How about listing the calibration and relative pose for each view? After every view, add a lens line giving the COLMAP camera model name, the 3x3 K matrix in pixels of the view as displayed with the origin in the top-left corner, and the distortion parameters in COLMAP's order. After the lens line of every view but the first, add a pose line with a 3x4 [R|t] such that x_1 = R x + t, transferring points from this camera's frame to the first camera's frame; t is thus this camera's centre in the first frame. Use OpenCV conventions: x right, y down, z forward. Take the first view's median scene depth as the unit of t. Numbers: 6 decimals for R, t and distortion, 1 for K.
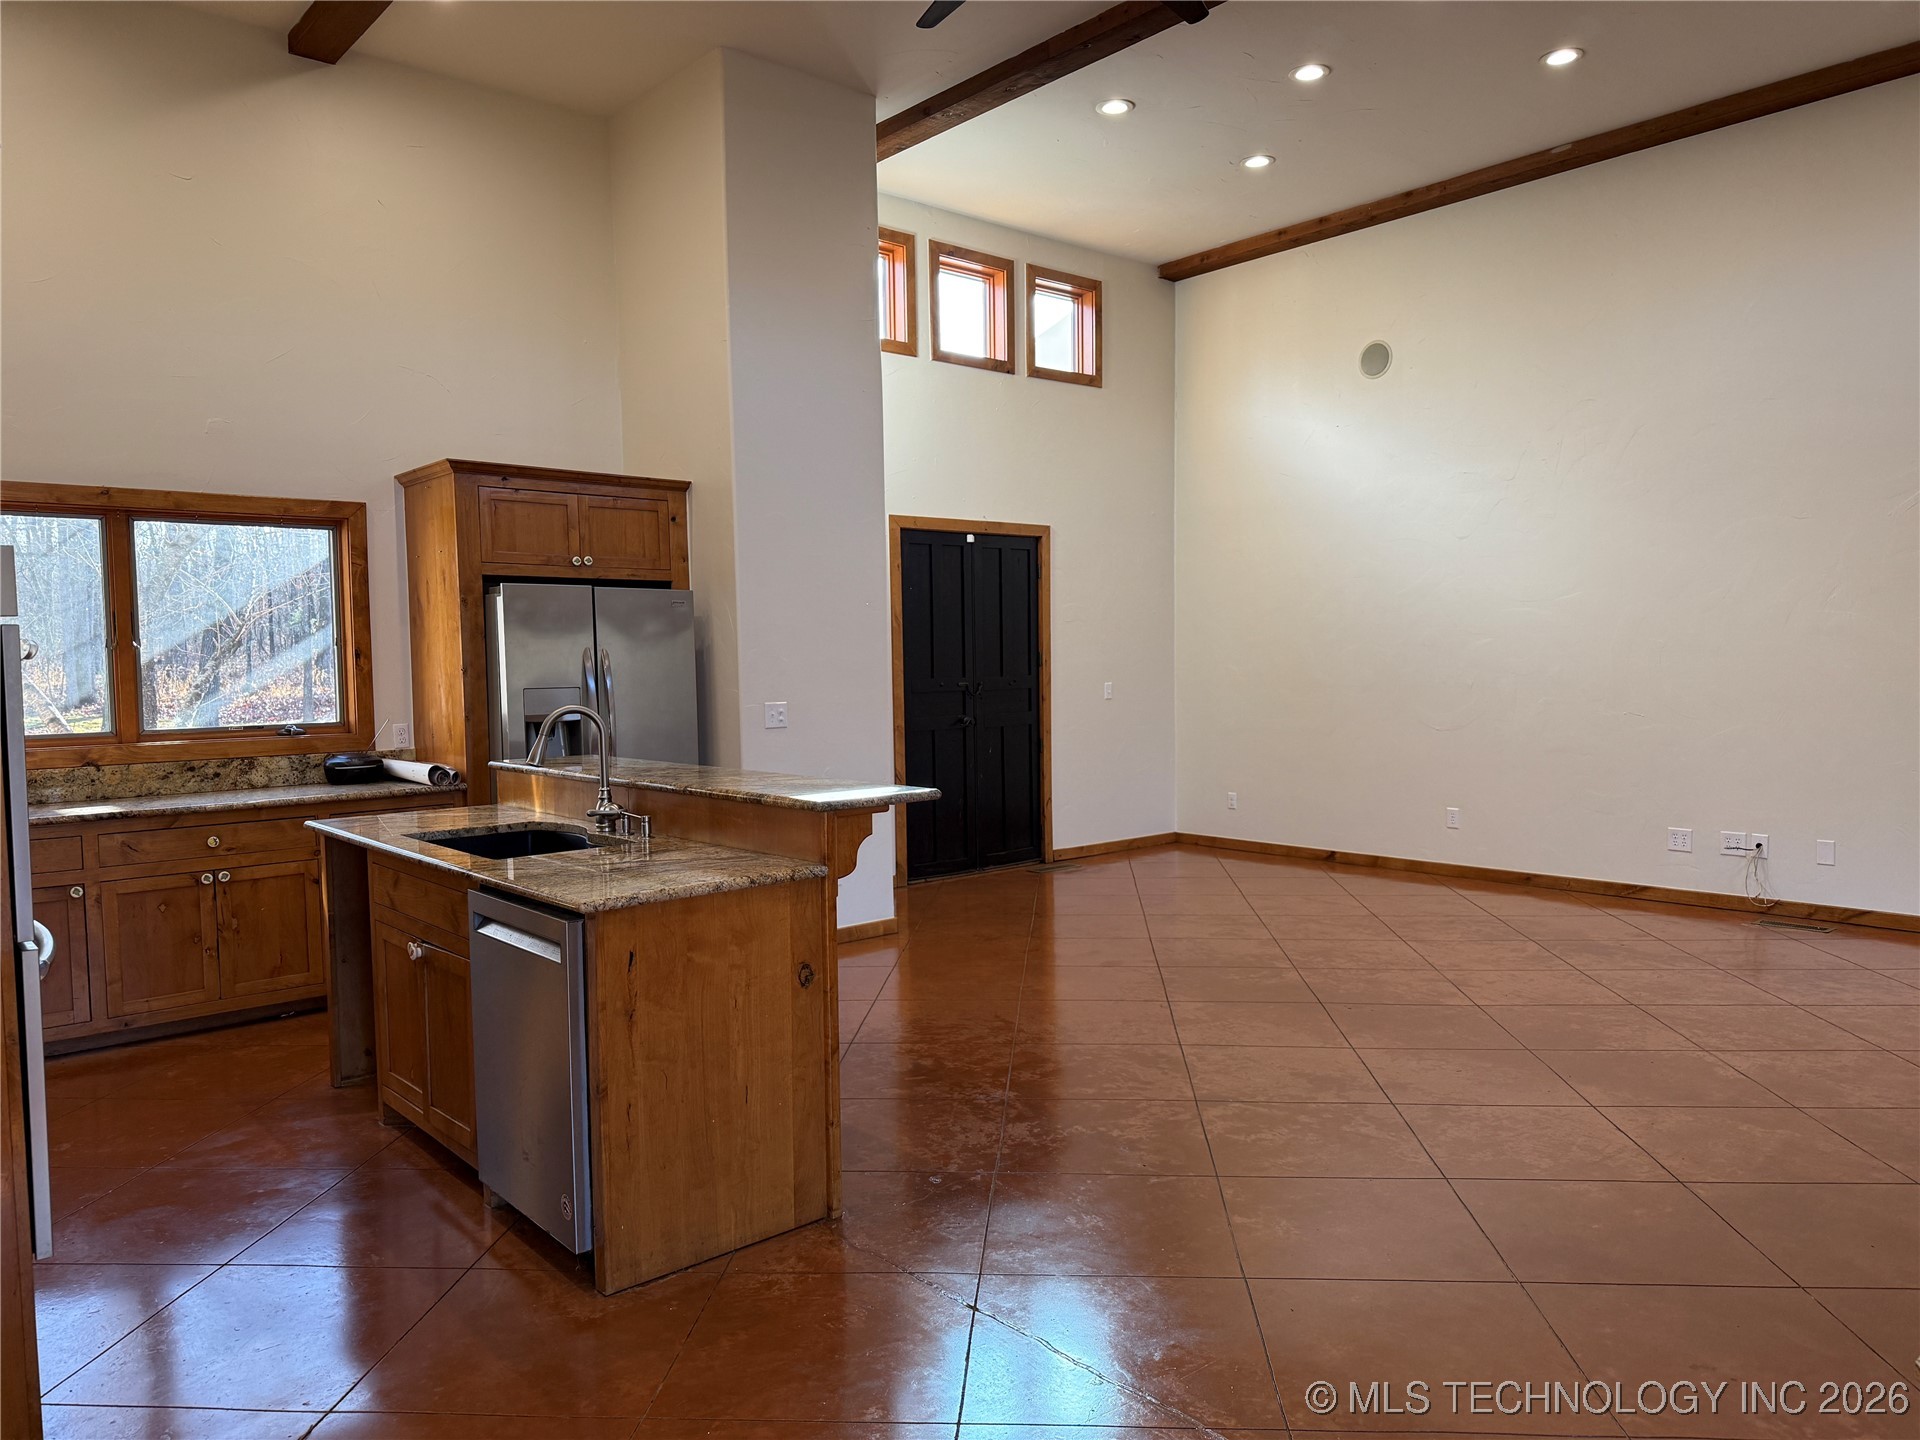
lens RADIAL K [[1327.1, 0, 969.5], [0, 1327.1, 728.1], [0, 0, 1]] dist [0.031039, -0.005877]
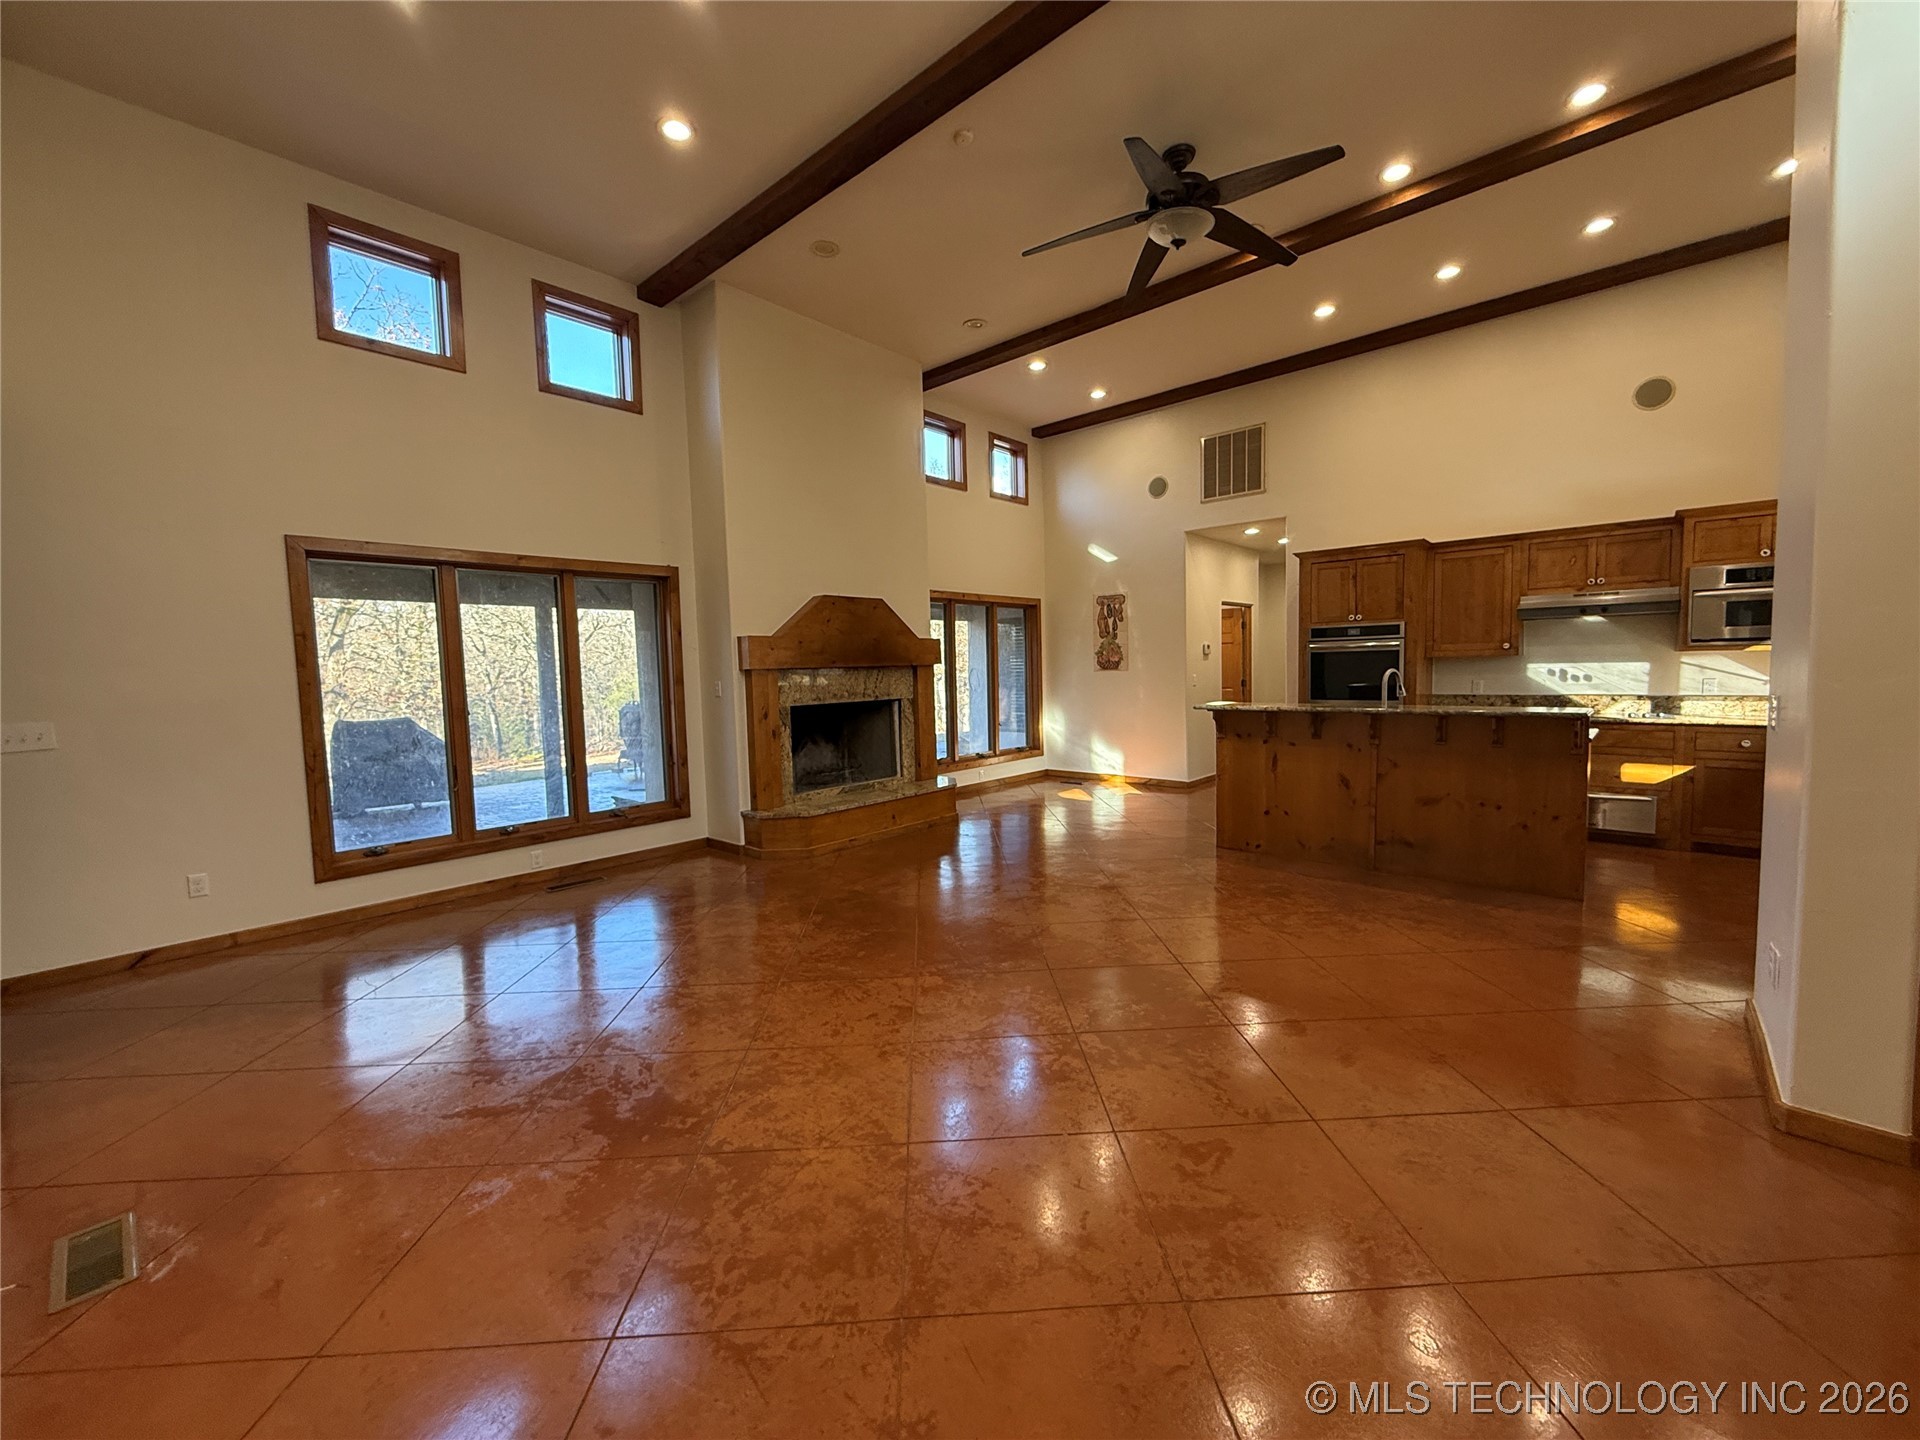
lens RADIAL K [[760.1, 0, 954.2], [0, 760.1, 717.3], [0, 0, 1]] dist [-0.001591, 0.000425]
pose [[-0.993032, 0.048775, -0.107279, 0.374495], [0.035064, 0.991389, 0.126169, -0.083775], [0.112509, 0.121528, -0.986191, 1.491239]]
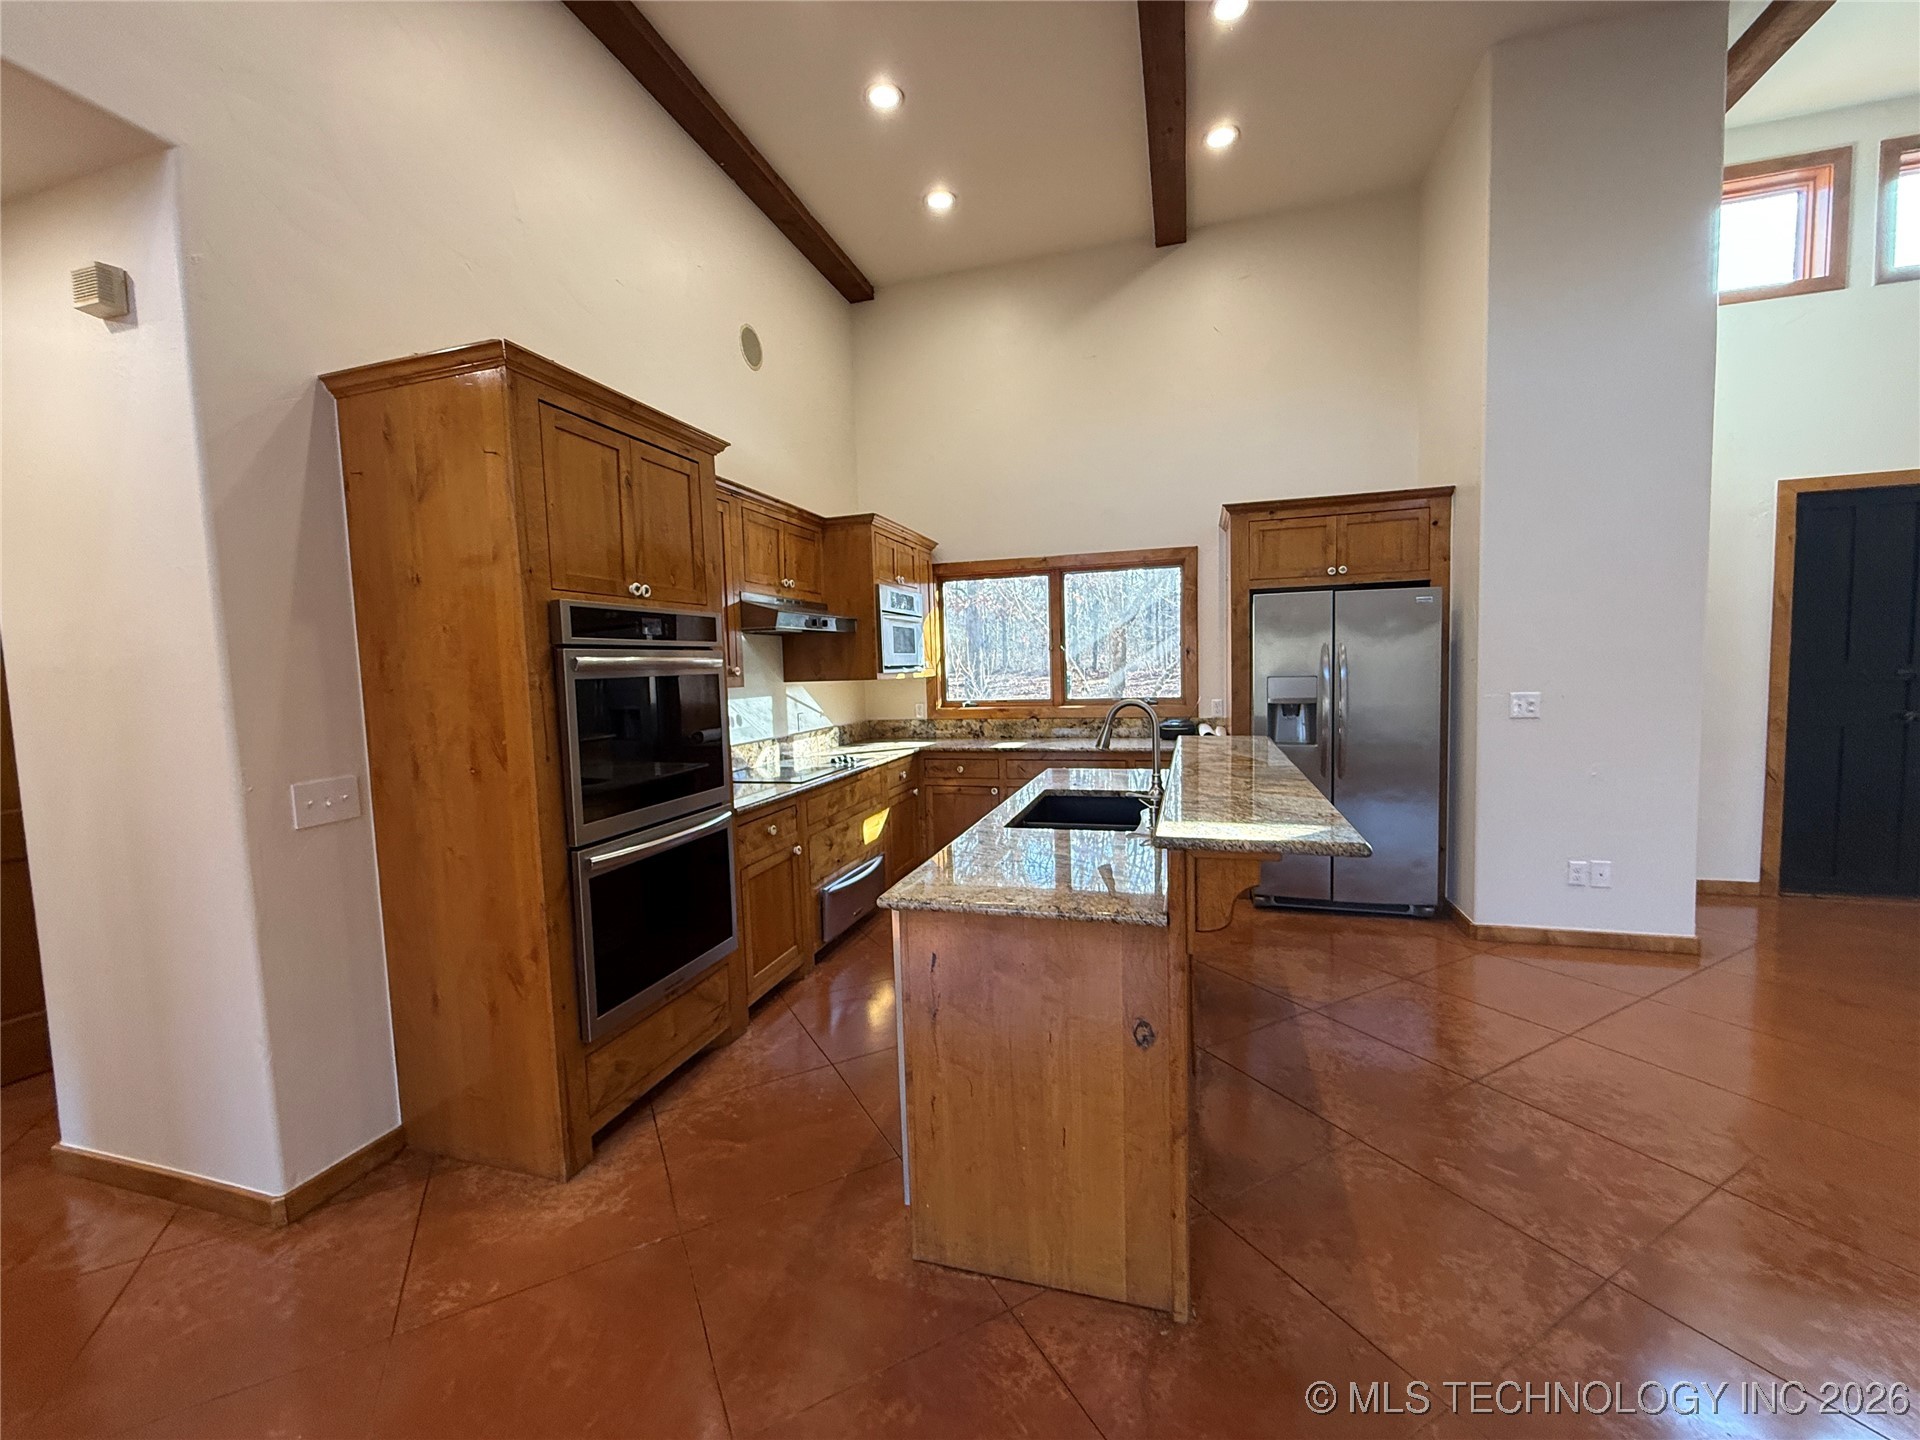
lens RADIAL K [[760.1, 0, 956.2], [0, 760.1, 718.3], [0, 0, 1]] dist [-0.001591, 0.000425]
pose [[0.527382, 0.061907, -0.847370, 0.124634], [-0.024791, 0.998038, 0.057485, -0.024982], [0.849266, -0.009310, 0.527882, 0.366888]]
